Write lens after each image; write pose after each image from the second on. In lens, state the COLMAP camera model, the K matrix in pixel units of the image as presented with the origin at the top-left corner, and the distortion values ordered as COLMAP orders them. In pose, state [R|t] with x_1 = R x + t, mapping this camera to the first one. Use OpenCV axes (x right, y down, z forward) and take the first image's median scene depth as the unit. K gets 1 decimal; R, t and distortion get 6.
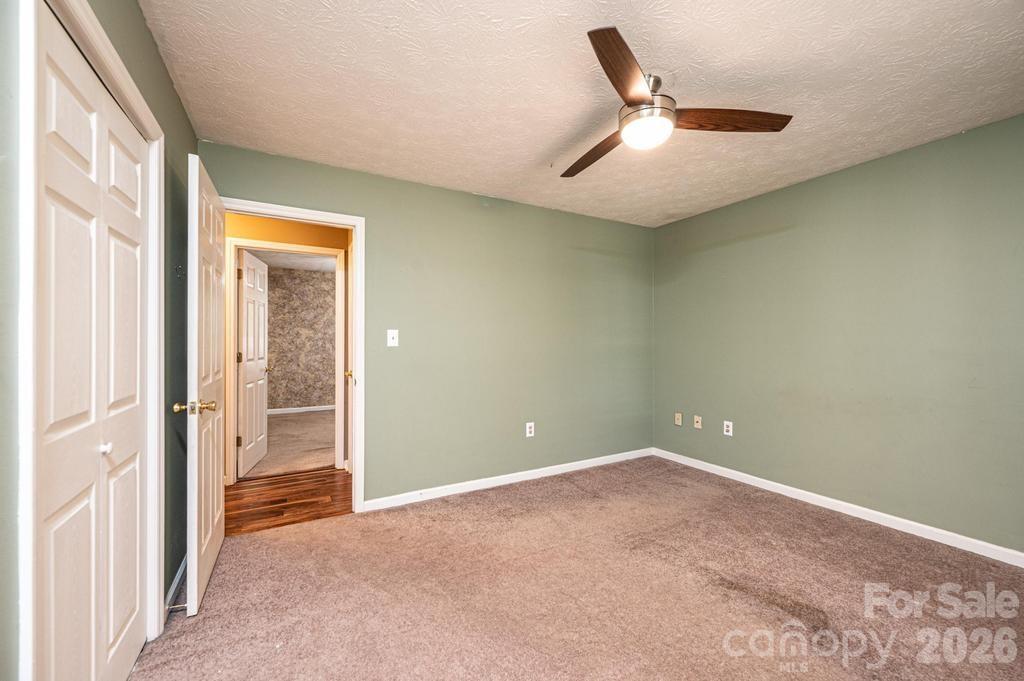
lens RADIAL K [[404.7, 0, 508.0], [0, 404.7, 347.0], [0, 0, 1]] dist [-0.000502, 0.000452]
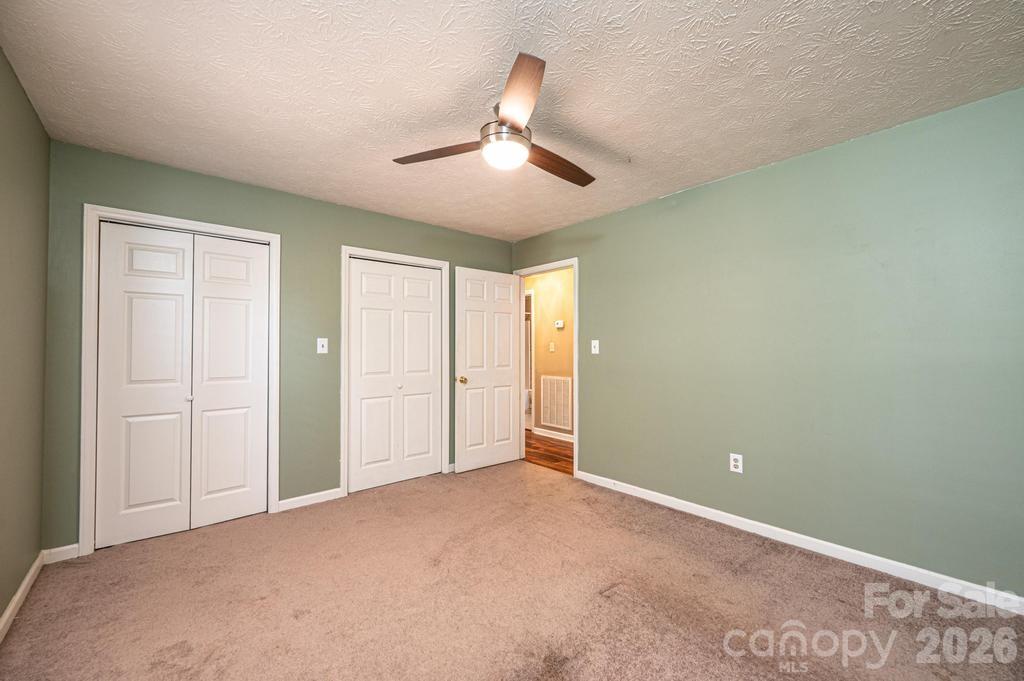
lens RADIAL K [[404.7, 0, 510.5], [0, 404.7, 344.2], [0, 0, 1]] dist [-0.000502, 0.000452]
pose [[0.208869, -0.009356, -0.977899, 0.869919], [-0.012901, 0.999841, -0.012321, -0.011366], [0.977859, 0.015189, 0.208715, 0.489748]]
